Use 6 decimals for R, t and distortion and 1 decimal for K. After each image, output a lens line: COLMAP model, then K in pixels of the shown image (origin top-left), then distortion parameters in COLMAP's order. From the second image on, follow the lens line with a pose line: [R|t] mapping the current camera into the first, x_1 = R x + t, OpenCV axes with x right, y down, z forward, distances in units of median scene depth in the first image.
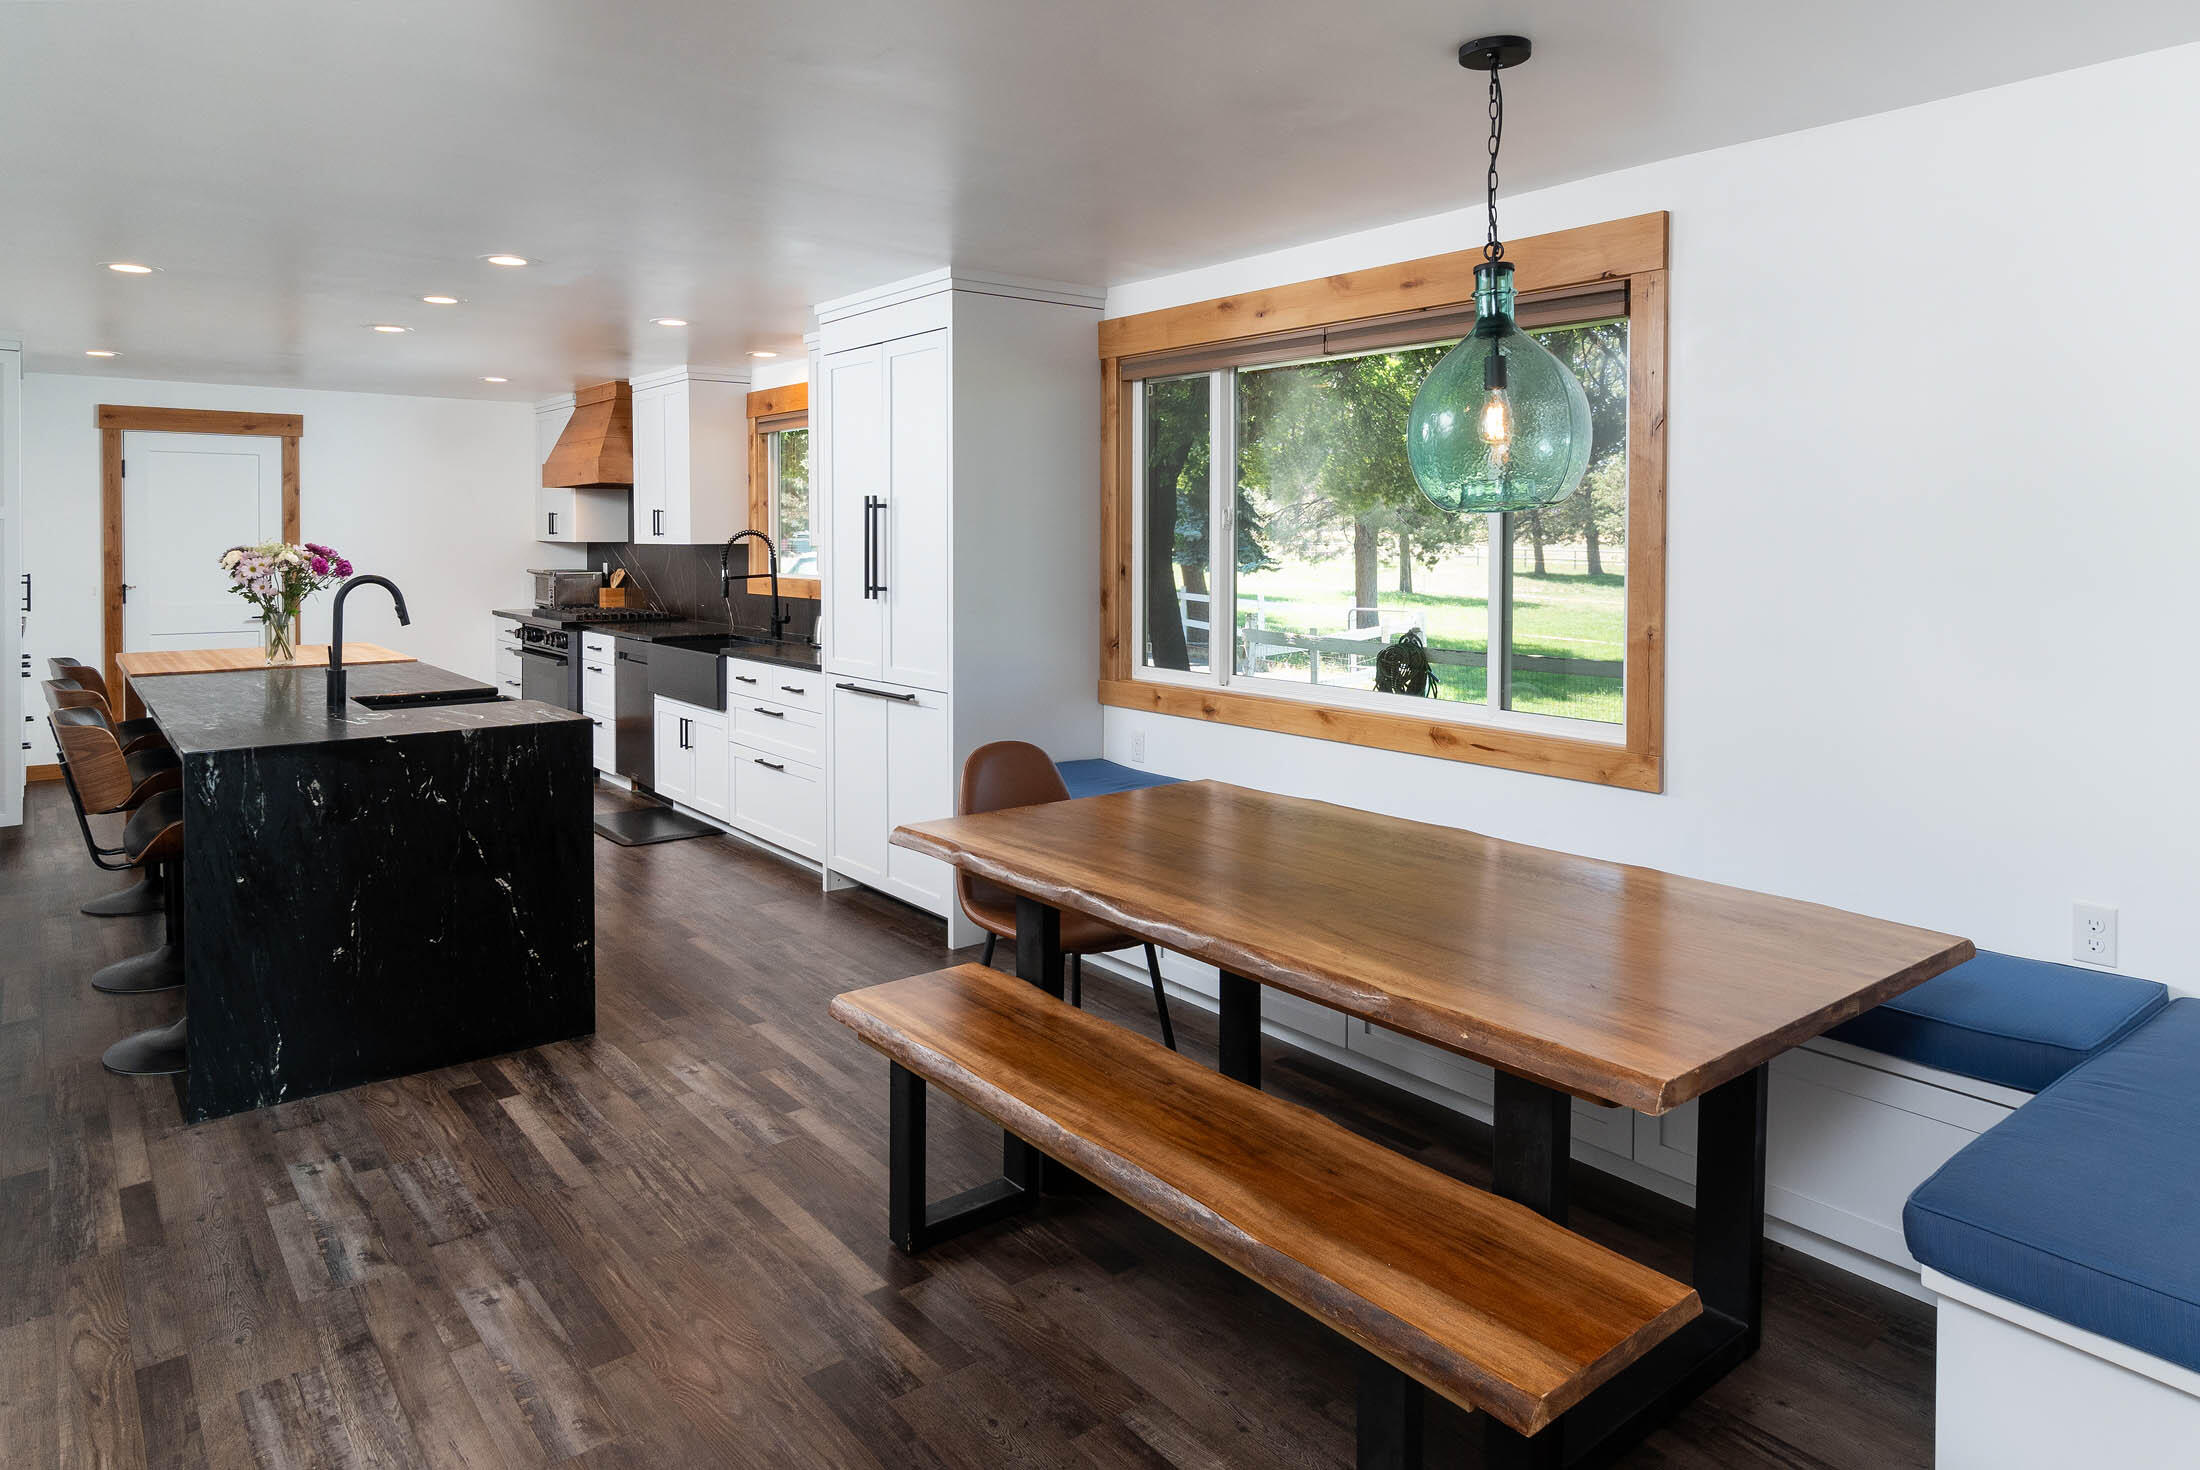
lens RADIAL K [[1337.4, 0, 1103.7], [0, 1337.4, 657.1], [0, 0, 1]] dist [-0.000972, -0.000491]
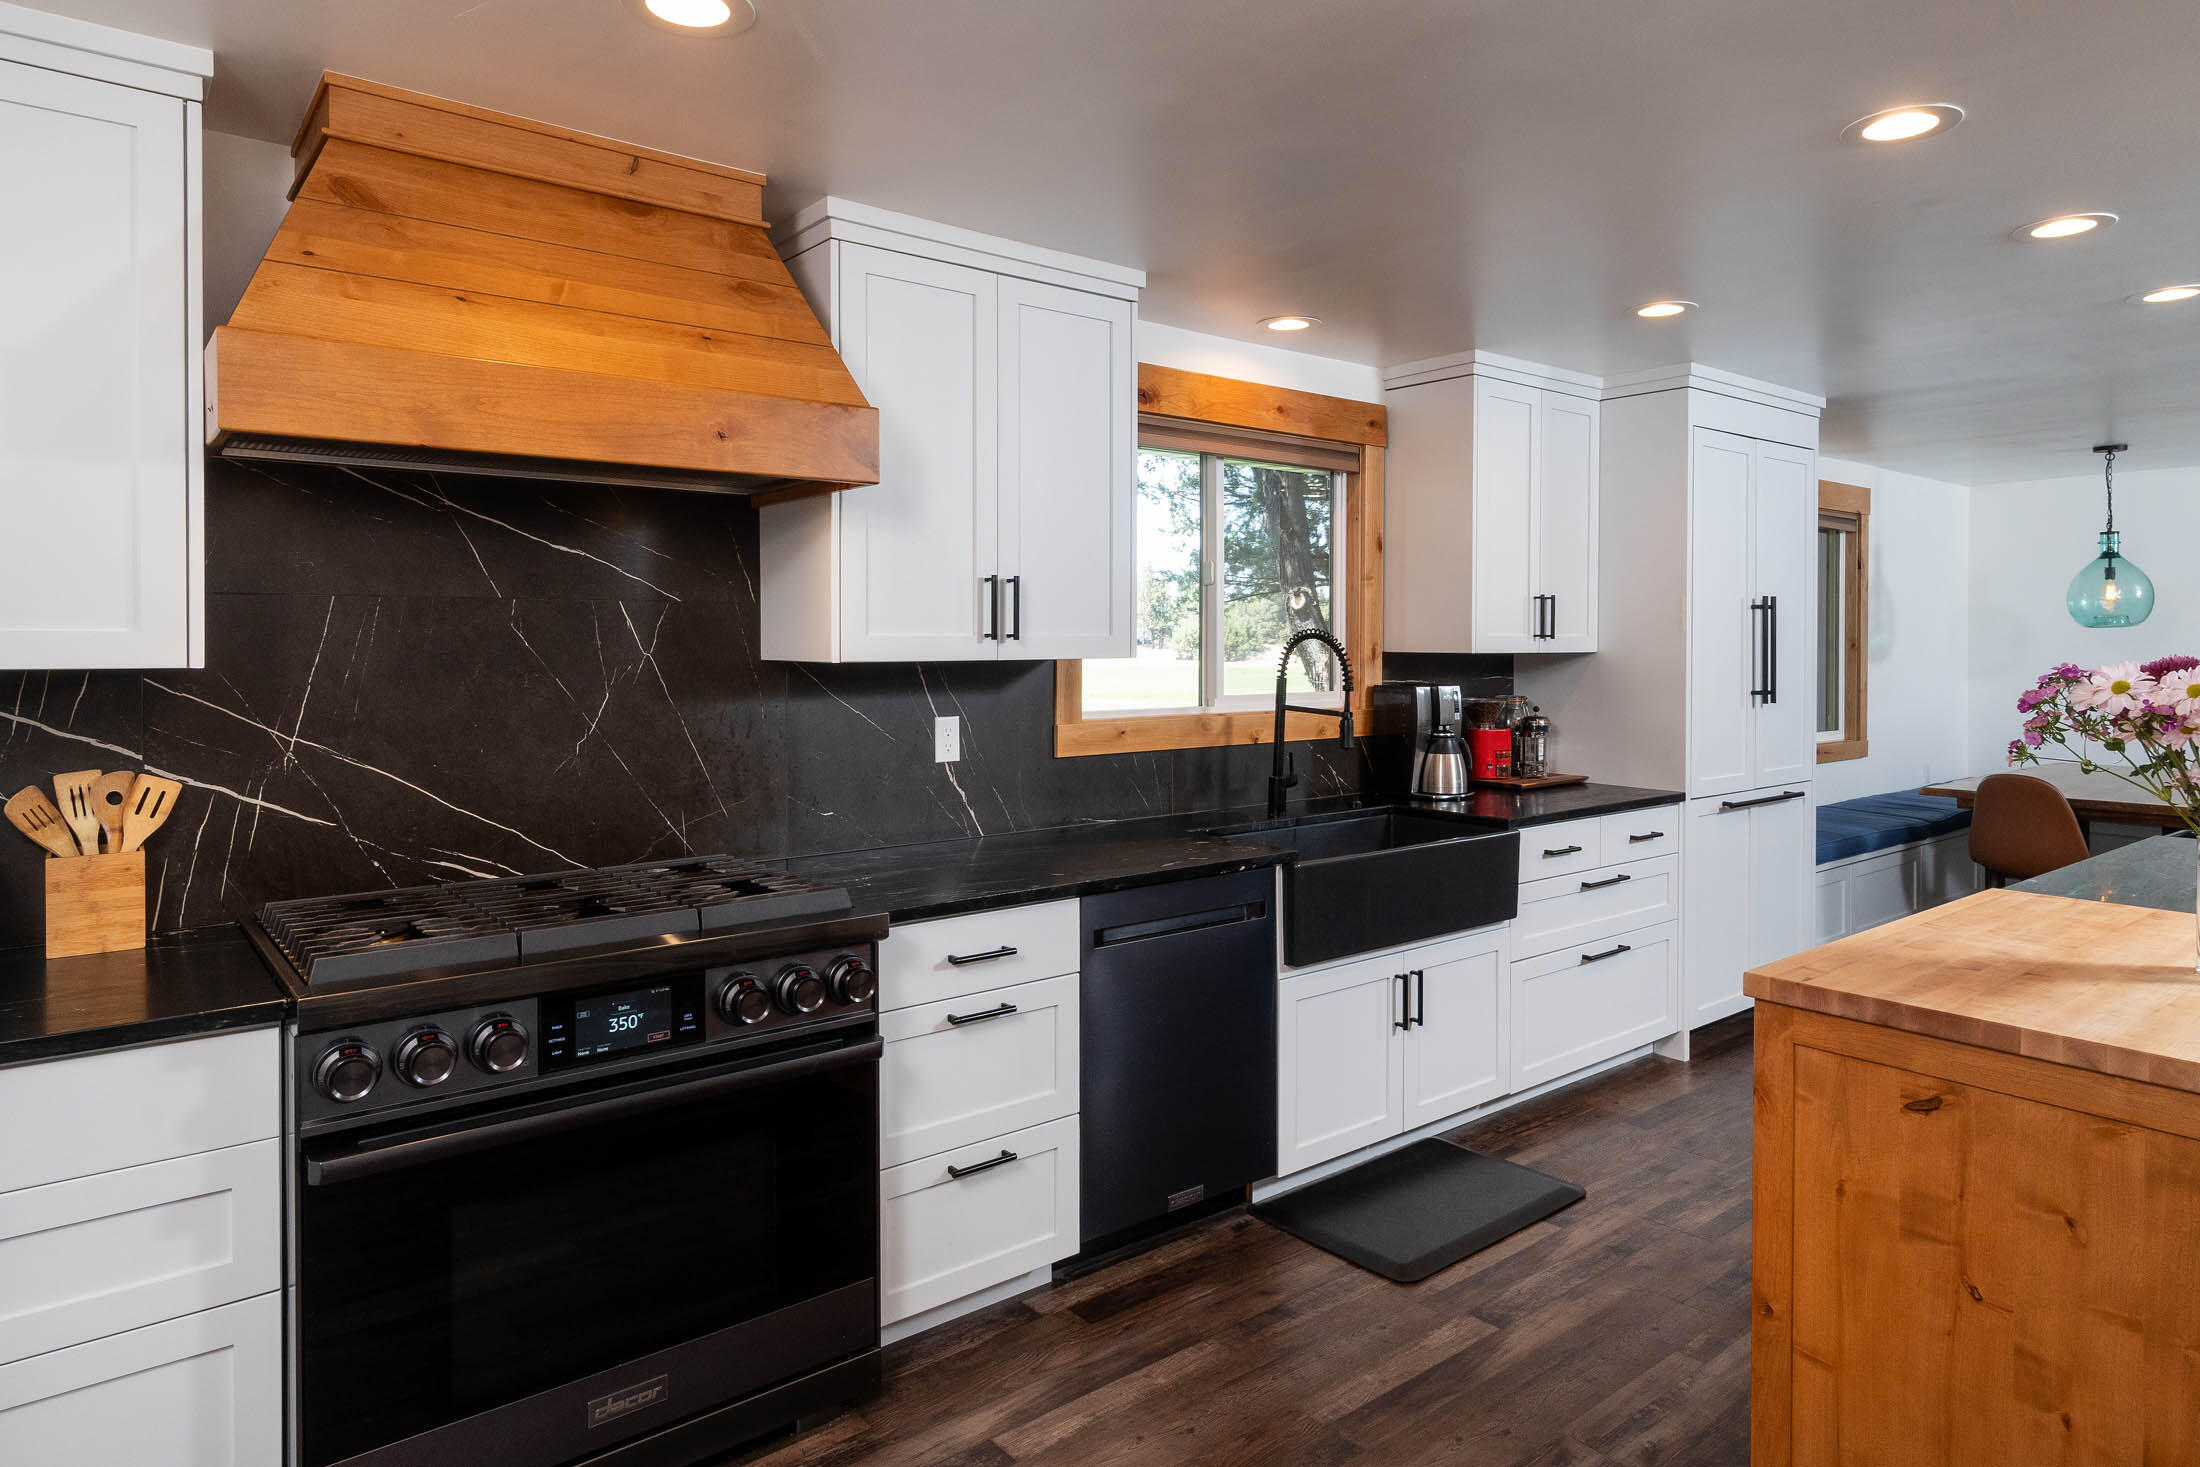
lens RADIAL K [[1290.0, 0, 1100.0], [0, 1290.0, 733.5], [0, 0, 1]] dist [-0.000224, -0.000117]
pose [[-0.003777, -0.059750, 0.998206, -0.752156], [0.098608, 0.993326, 0.059831, -0.085588], [-0.995119, 0.098657, 0.002140, 1.011620]]
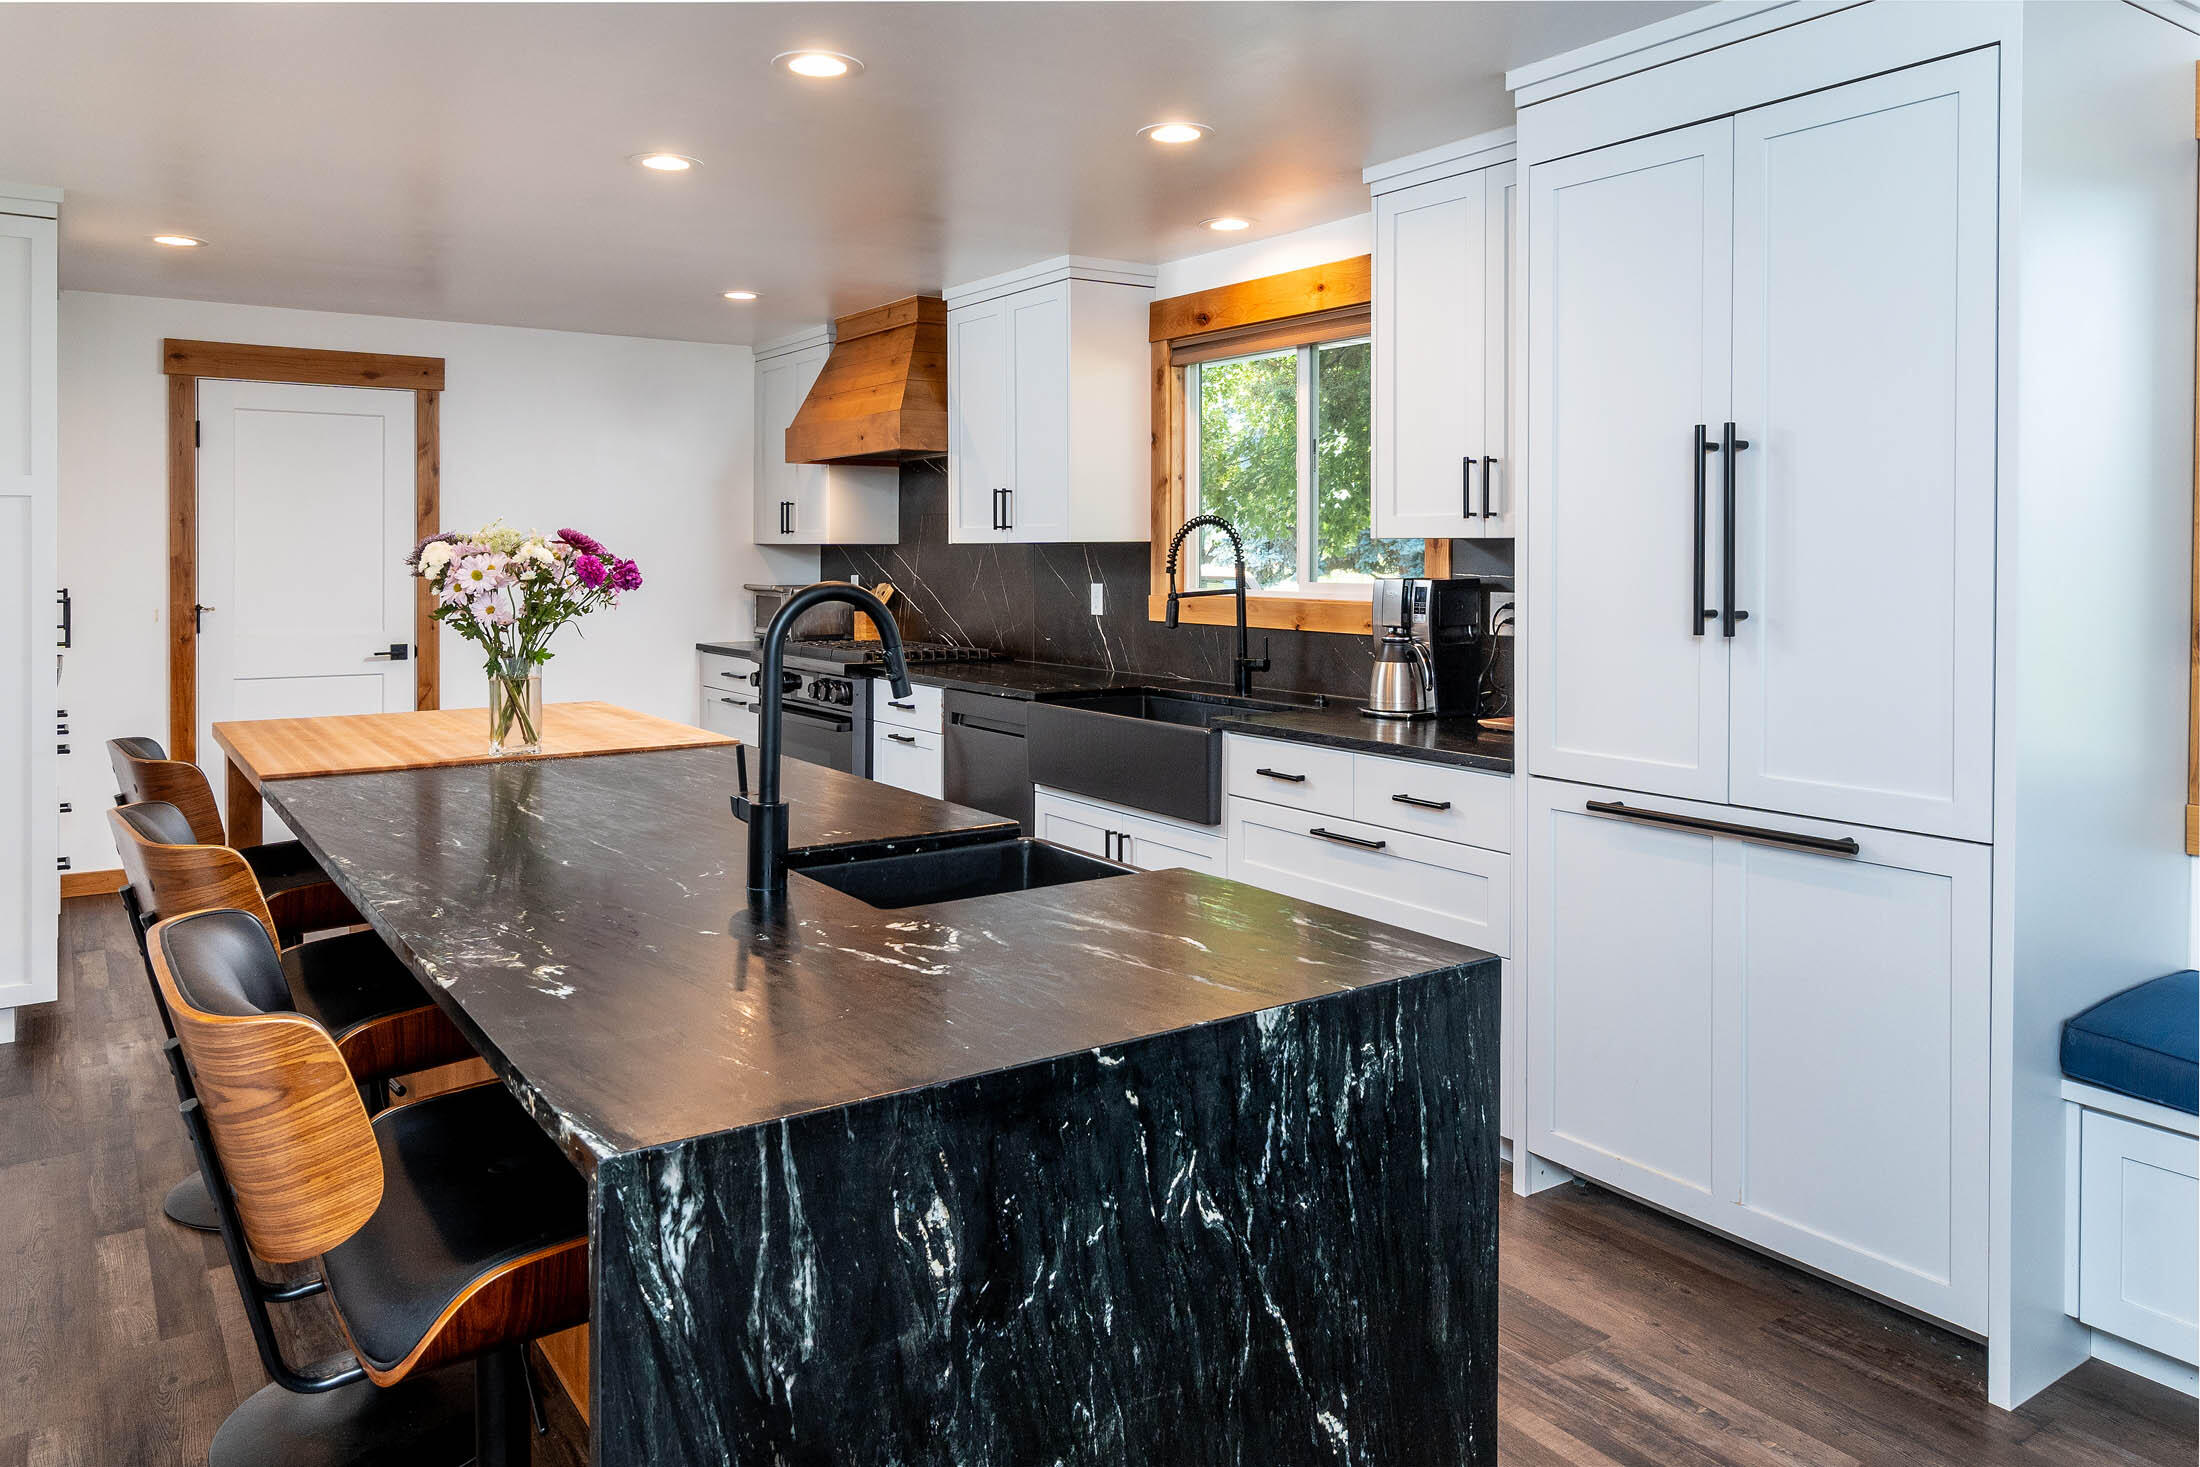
lens RADIAL K [[1504.4, 0, 1096.0], [0, 1504.4, 687.6], [0, 0, 1]] dist [0.000644, 0.001310]
pose [[0.997454, 0.005759, -0.071075, -0.246902], [-0.005863, 0.999982, -0.001258, -0.015598], [0.071066, 0.001672, 0.997470, 0.298305]]
